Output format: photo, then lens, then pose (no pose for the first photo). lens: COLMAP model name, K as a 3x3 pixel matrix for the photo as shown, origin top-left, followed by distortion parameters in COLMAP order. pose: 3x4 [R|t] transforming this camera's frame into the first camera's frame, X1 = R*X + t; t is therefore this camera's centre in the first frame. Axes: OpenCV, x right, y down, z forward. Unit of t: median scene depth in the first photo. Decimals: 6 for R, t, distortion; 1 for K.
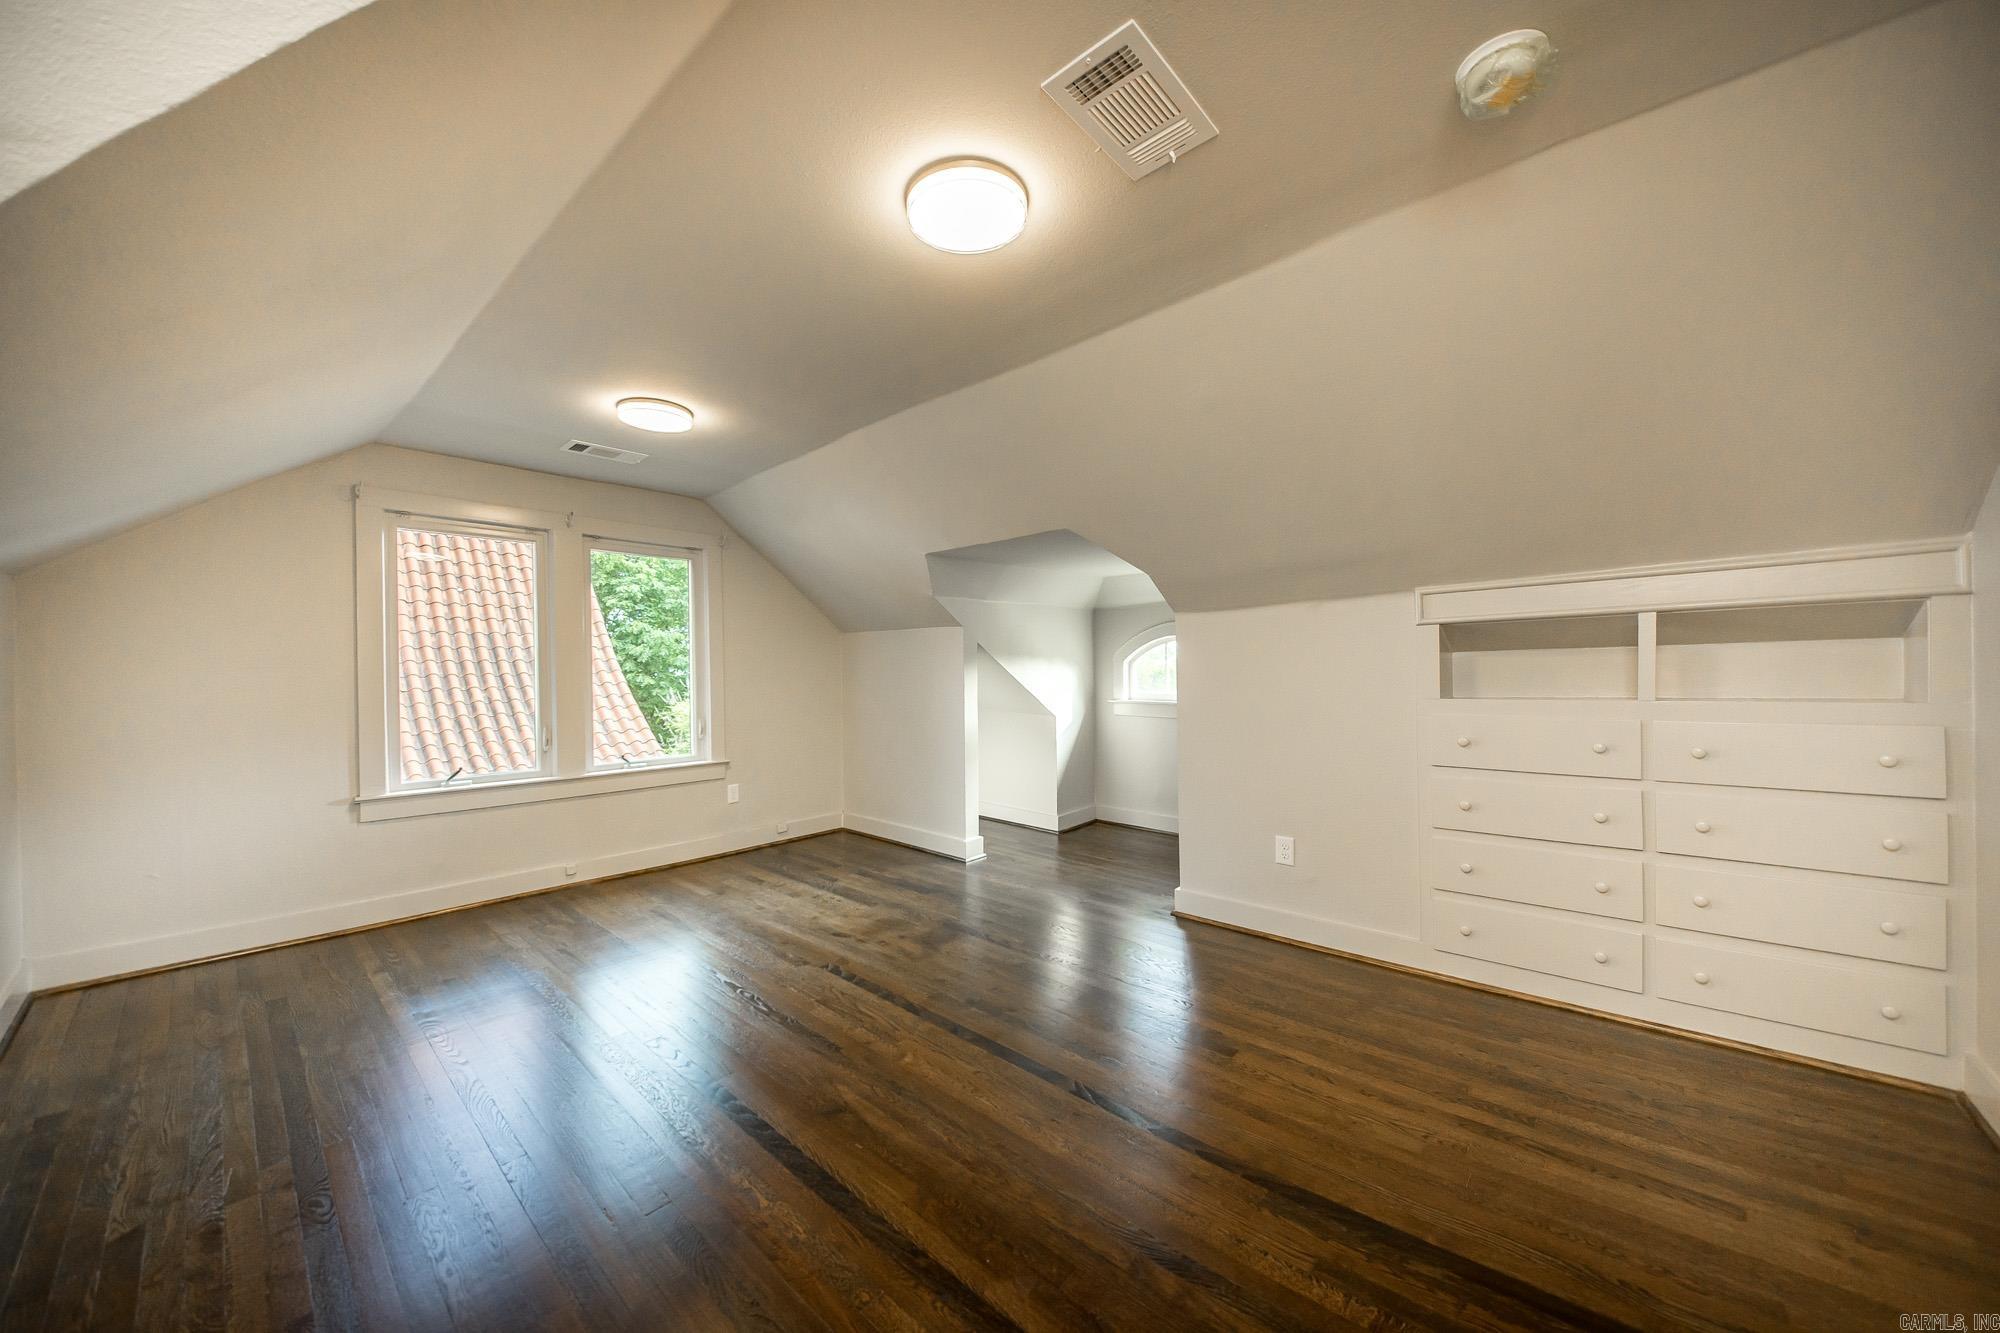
lens RADIAL K [[704.4, 0, 996.0], [0, 704.4, 670.7], [0, 0, 1]] dist [-0.009352, -0.000481]
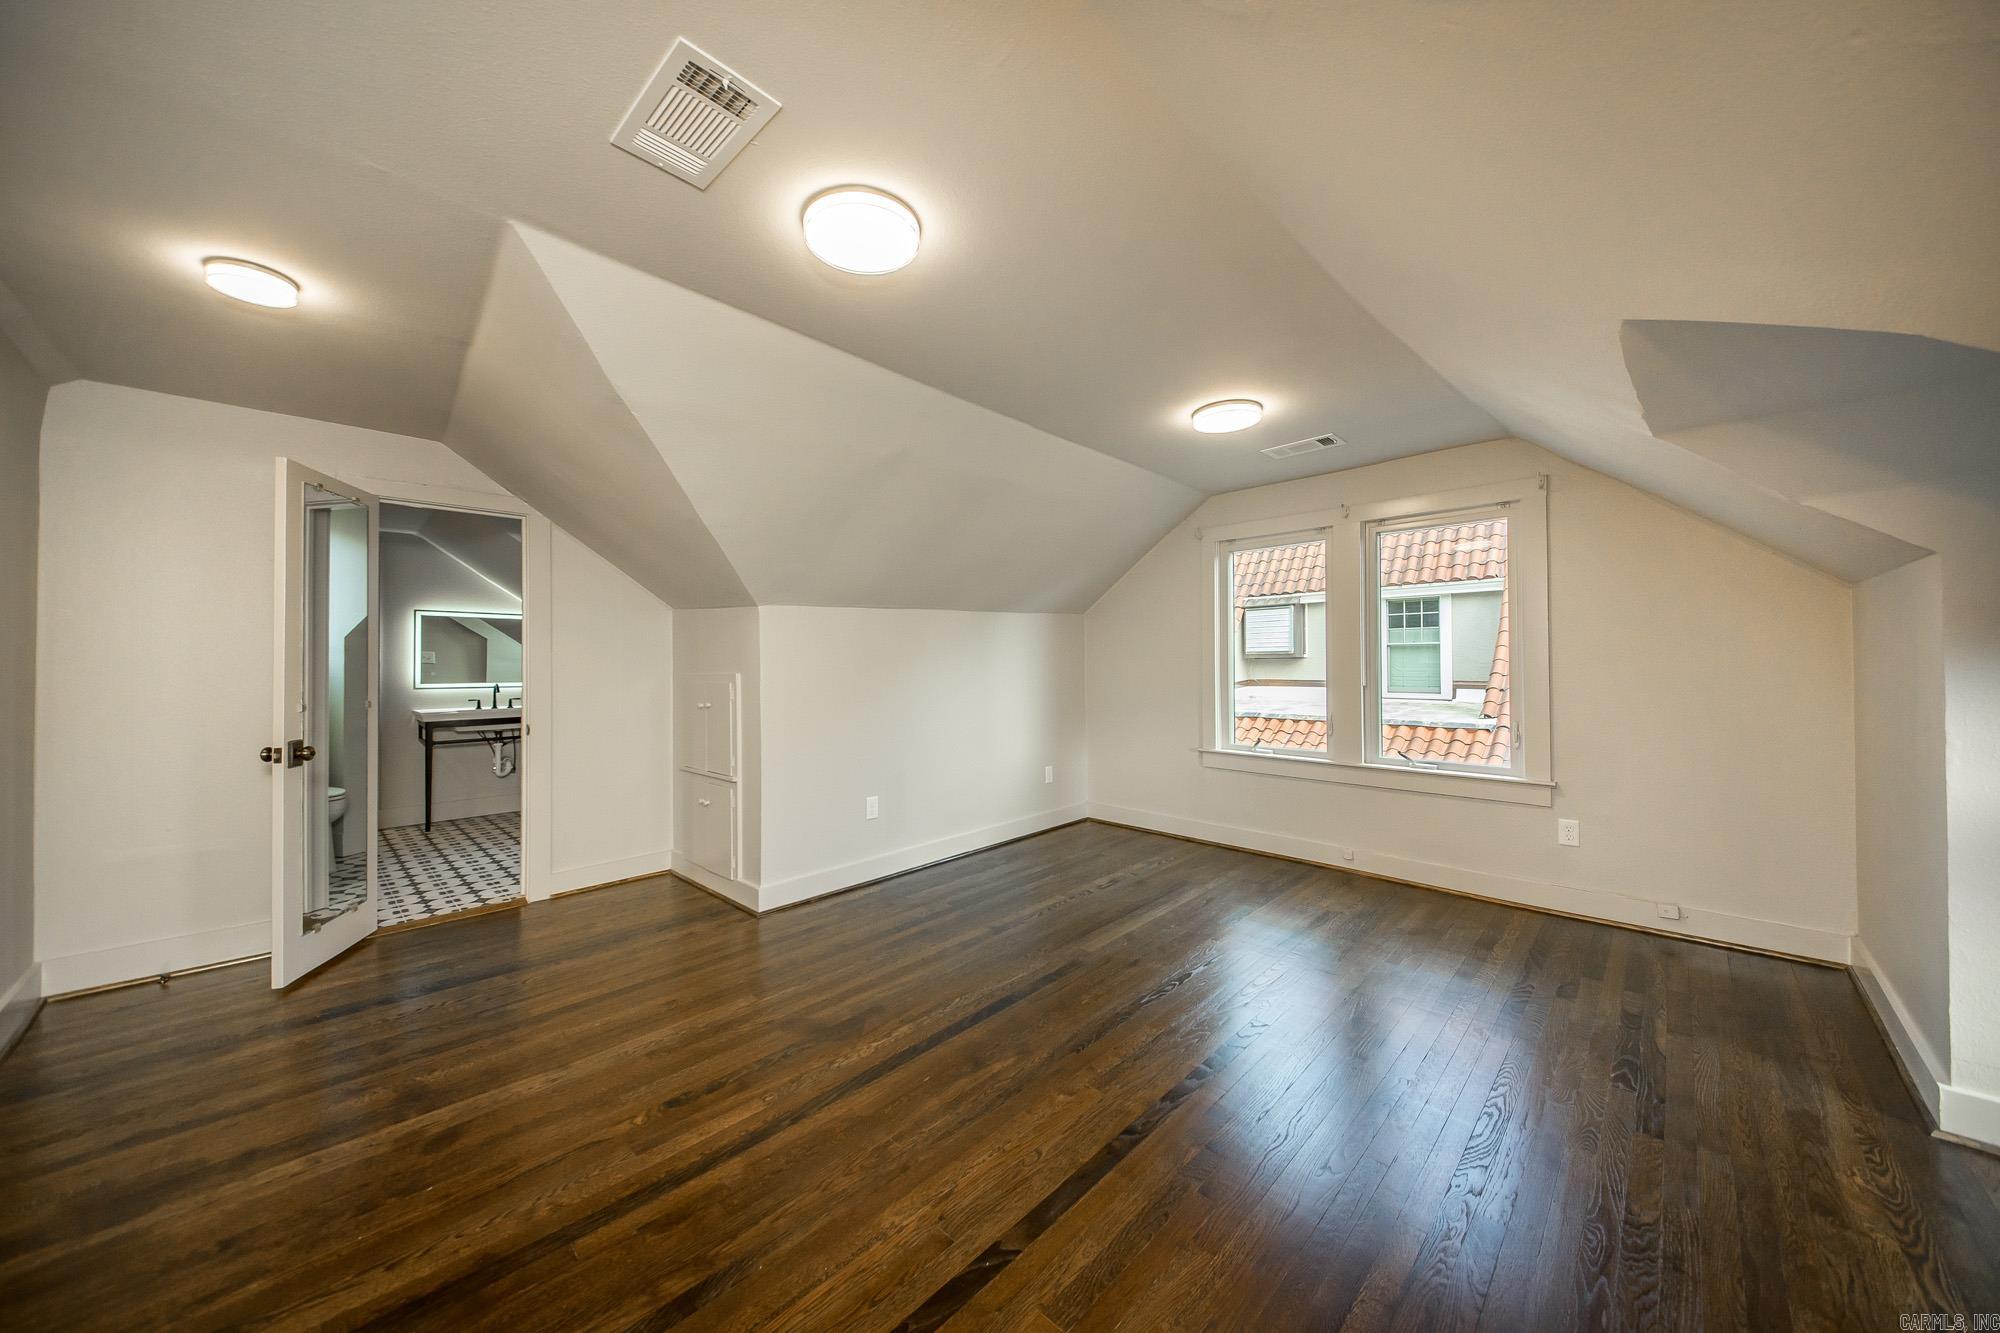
lens RADIAL K [[704.4, 0, 1000.7], [0, 704.4, 653.7], [0, 0, 1]] dist [-0.009352, -0.000481]
pose [[-0.044328, 0.001316, -0.999016, 0.459662], [-0.000949, 0.999999, 0.001359, -0.009936], [0.999017, 0.001008, -0.044327, 0.569914]]
